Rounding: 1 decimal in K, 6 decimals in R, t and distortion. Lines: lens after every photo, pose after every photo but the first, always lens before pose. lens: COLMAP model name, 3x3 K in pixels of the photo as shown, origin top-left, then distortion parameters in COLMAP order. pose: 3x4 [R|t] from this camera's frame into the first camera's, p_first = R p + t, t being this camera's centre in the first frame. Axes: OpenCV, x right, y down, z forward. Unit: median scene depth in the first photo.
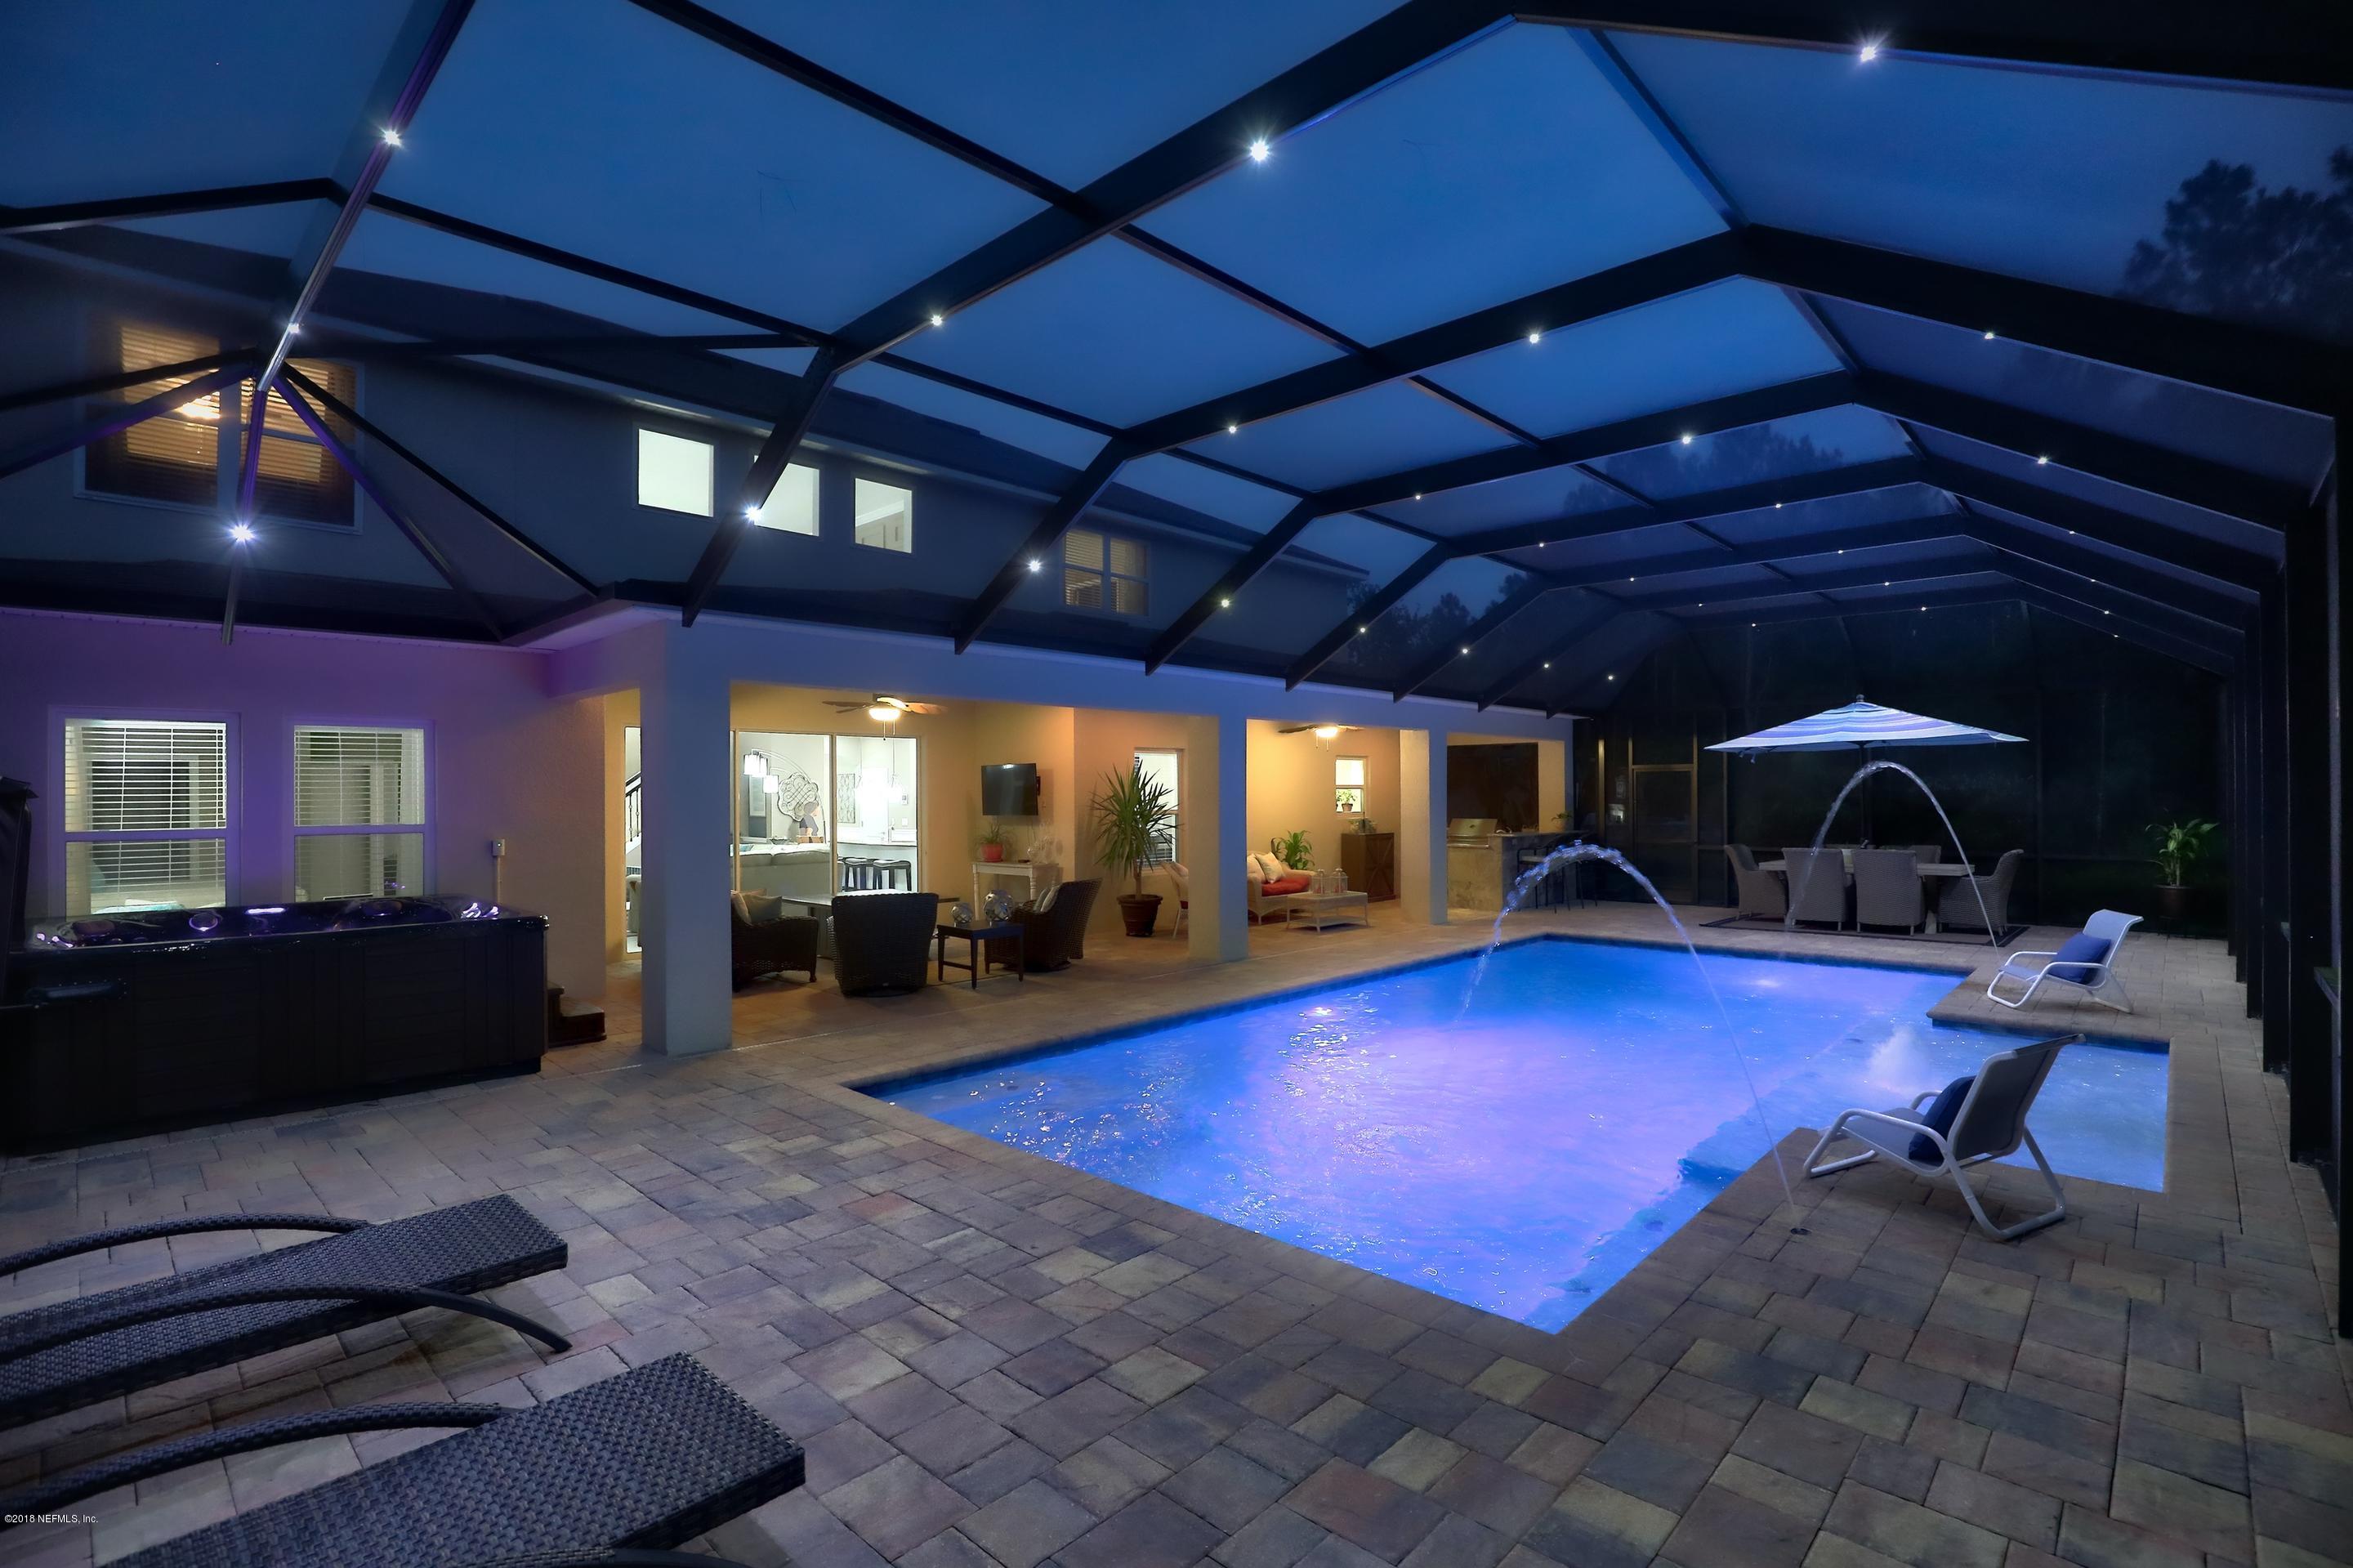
lens RADIAL K [[1080.5, 0, 1176.5], [0, 1080.5, 784.0], [0, 0, 1]] dist [-0.030445, -0.000168]
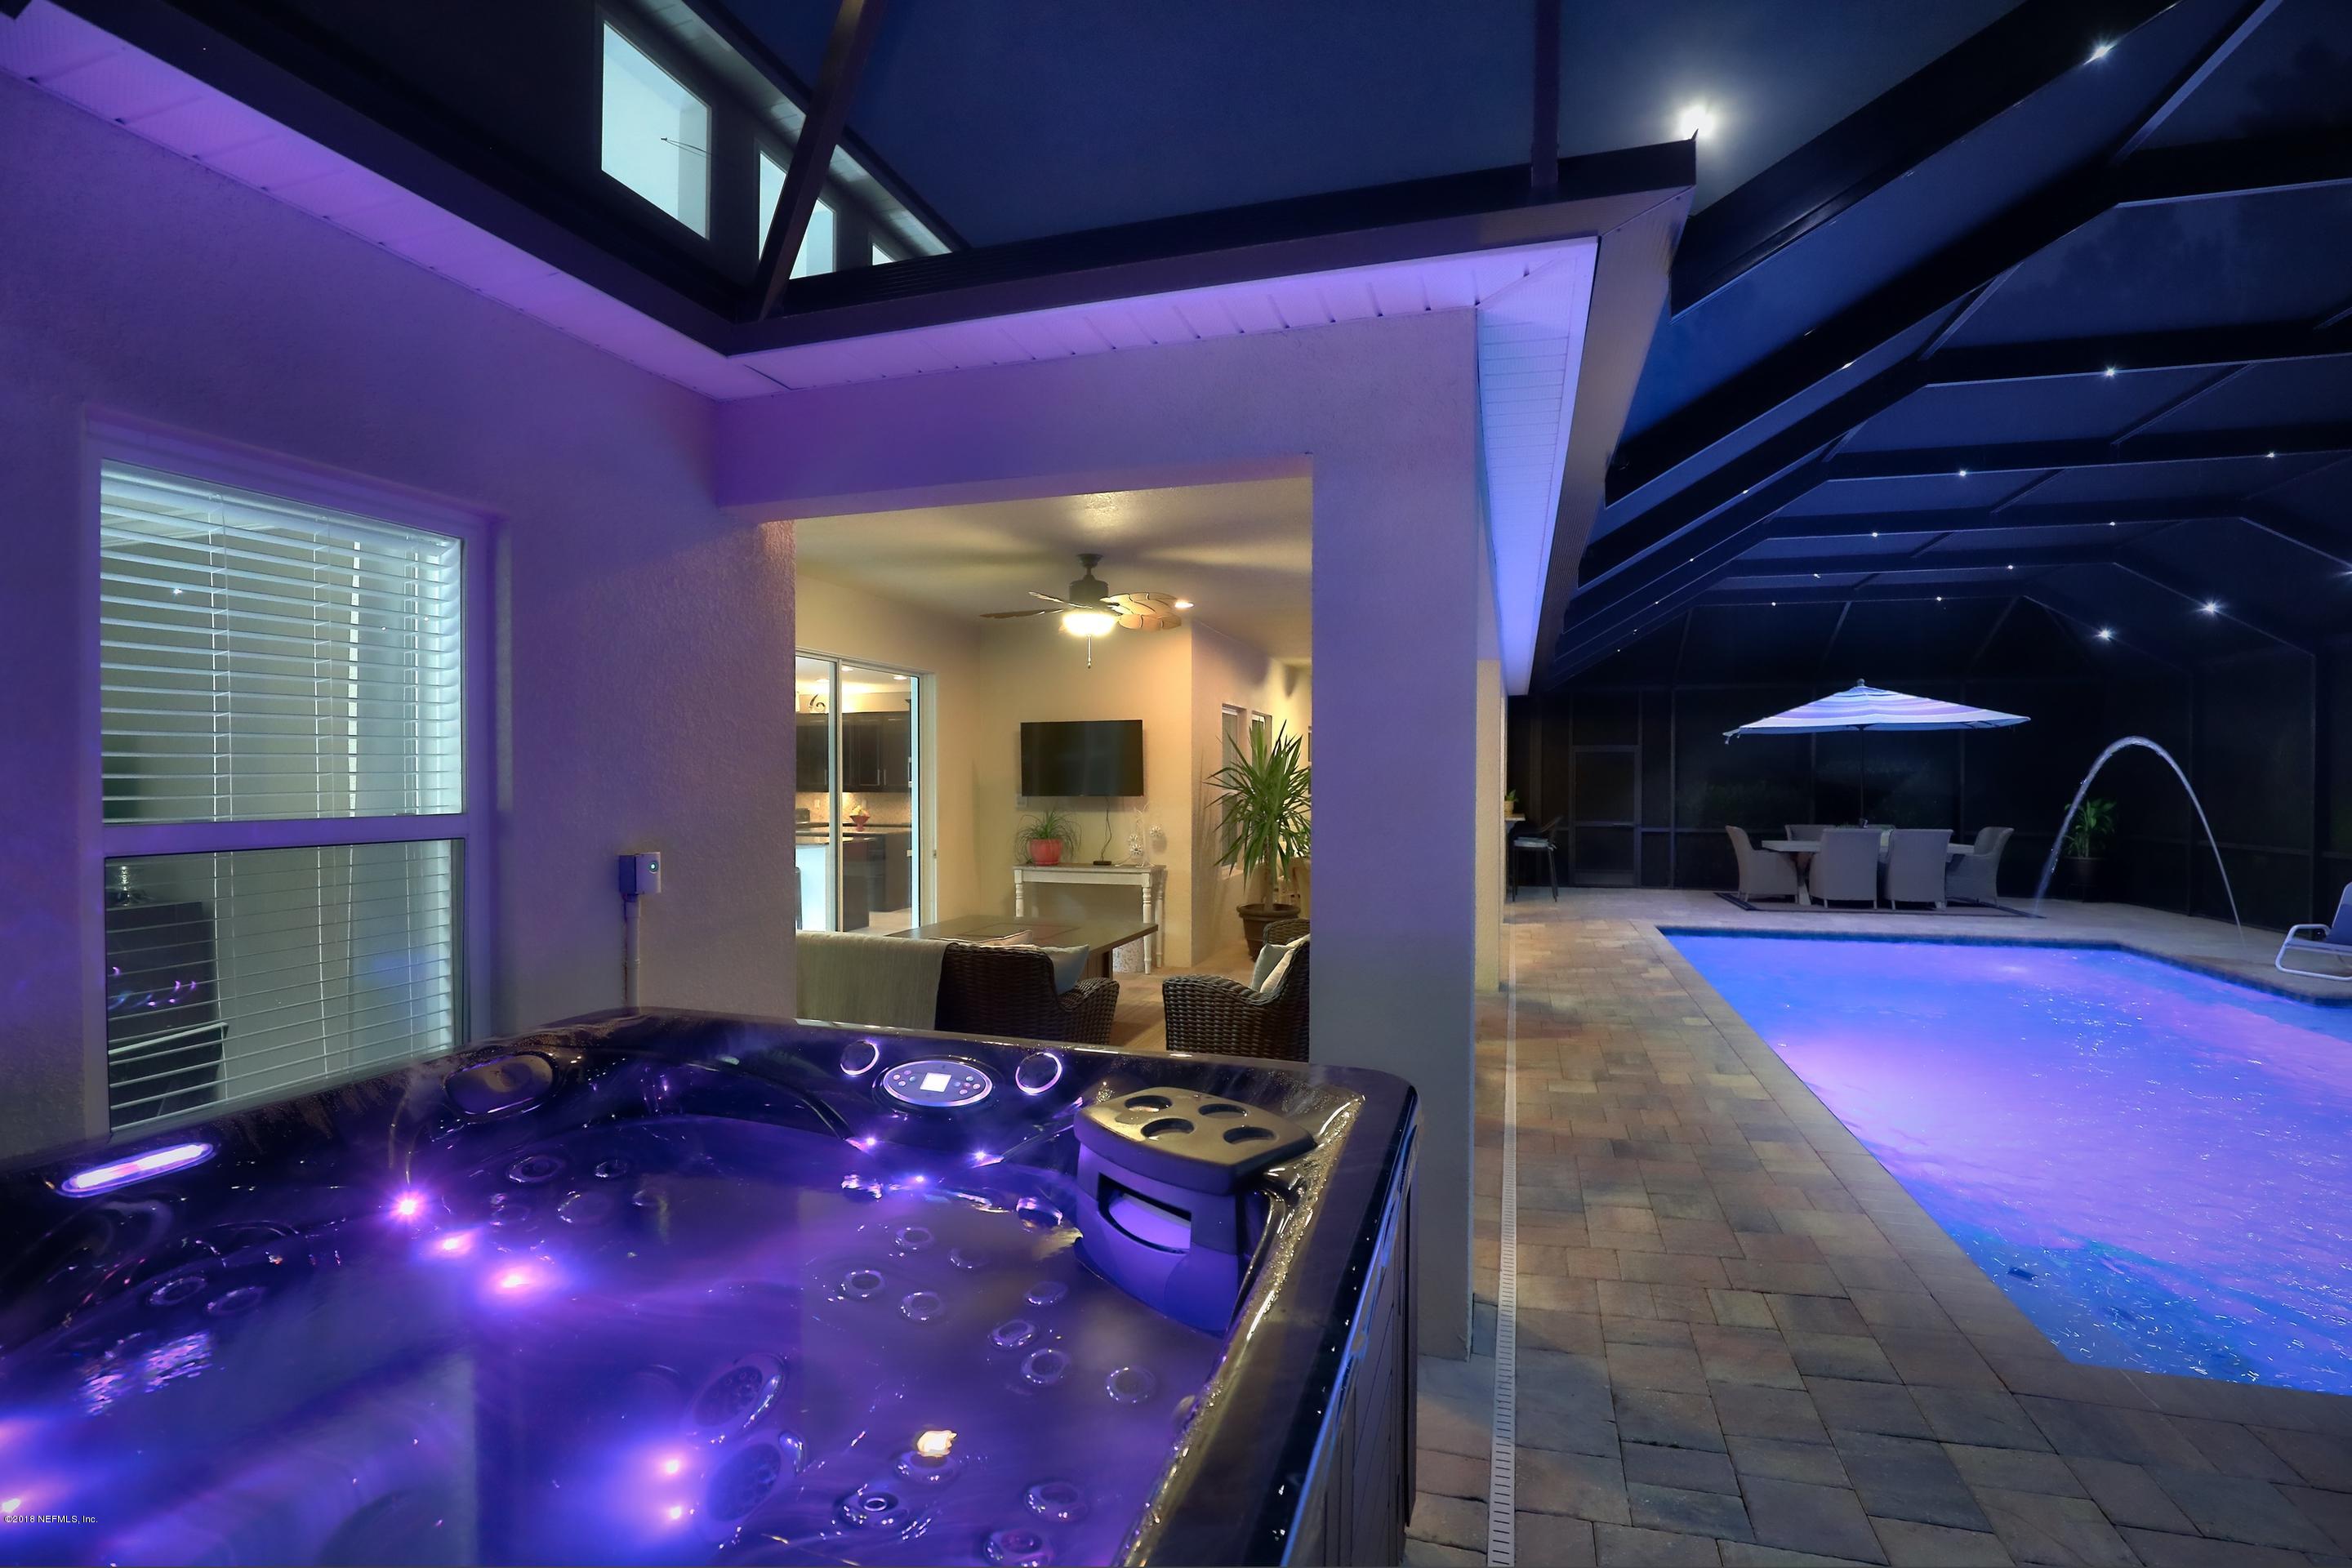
lens RADIAL K [[1080.0, 0, 1176.0], [0, 1080.0, 784.0], [0, 0, 1]] dist [-0.030445, -0.000168]
pose [[0.896666, 0.005726, 0.442670, -0.427989], [-0.012056, 0.999861, 0.011488, 0.014104], [-0.442543, -0.015637, 0.896611, 0.383119]]
